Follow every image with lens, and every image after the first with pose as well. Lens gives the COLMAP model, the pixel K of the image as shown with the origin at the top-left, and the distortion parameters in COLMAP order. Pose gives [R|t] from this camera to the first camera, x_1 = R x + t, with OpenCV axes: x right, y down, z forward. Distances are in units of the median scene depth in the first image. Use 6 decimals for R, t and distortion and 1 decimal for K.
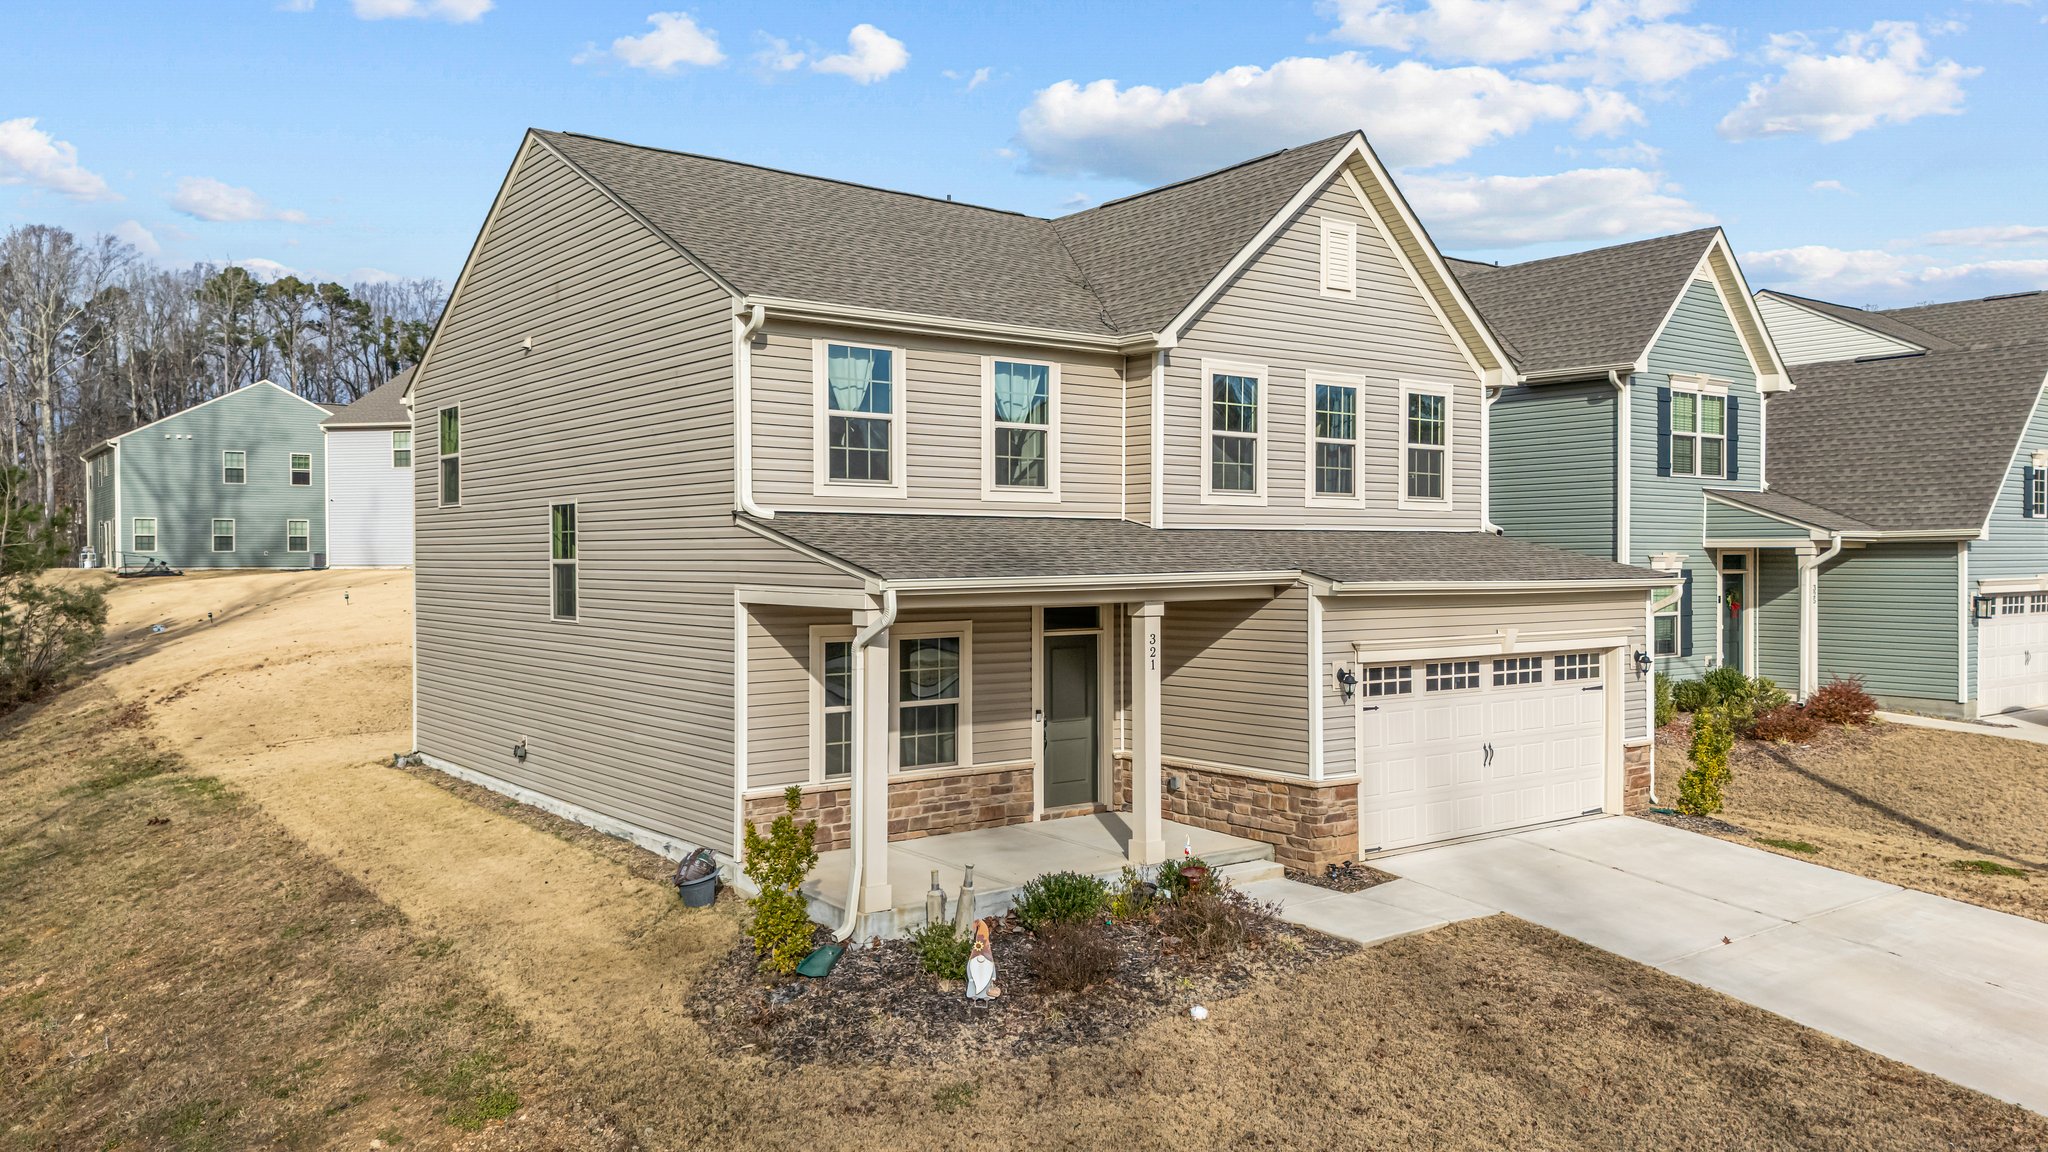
lens RADIAL K [[1500.5, 0, 1021.4], [0, 1500.5, 572.9], [0, 0, 1]] dist [0.099513, -0.142945]
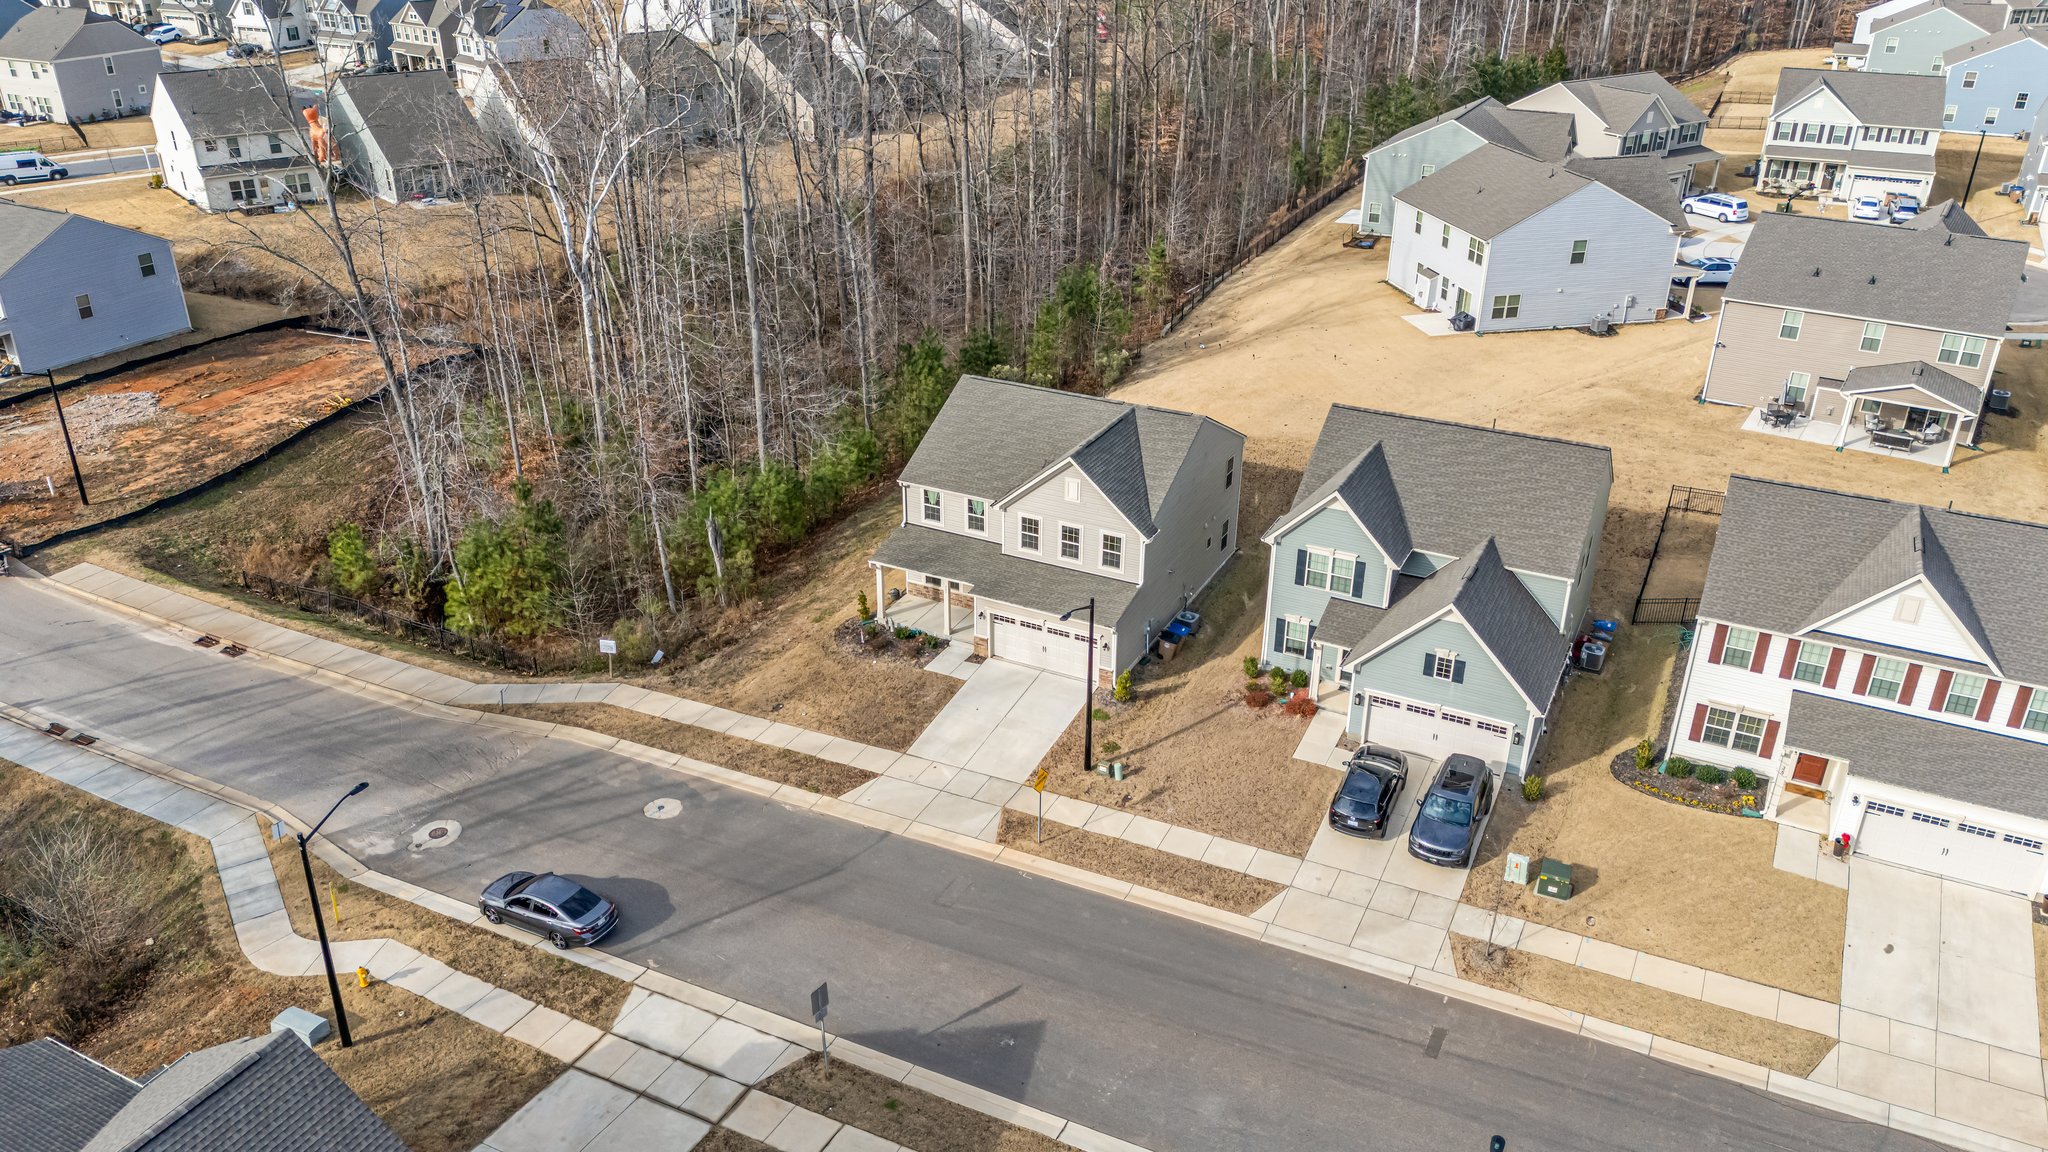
lens RADIAL K [[1498.9, 0, 1019.8], [0, 1498.9, 572.0], [0, 0, 1]] dist [0.103433, -0.167173]
pose [[0.431618, 0.402245, -0.807406, 3.088600], [-0.014426, 0.898036, 0.439685, -1.601005], [0.901941, -0.178129, 0.393412, -0.377800]]
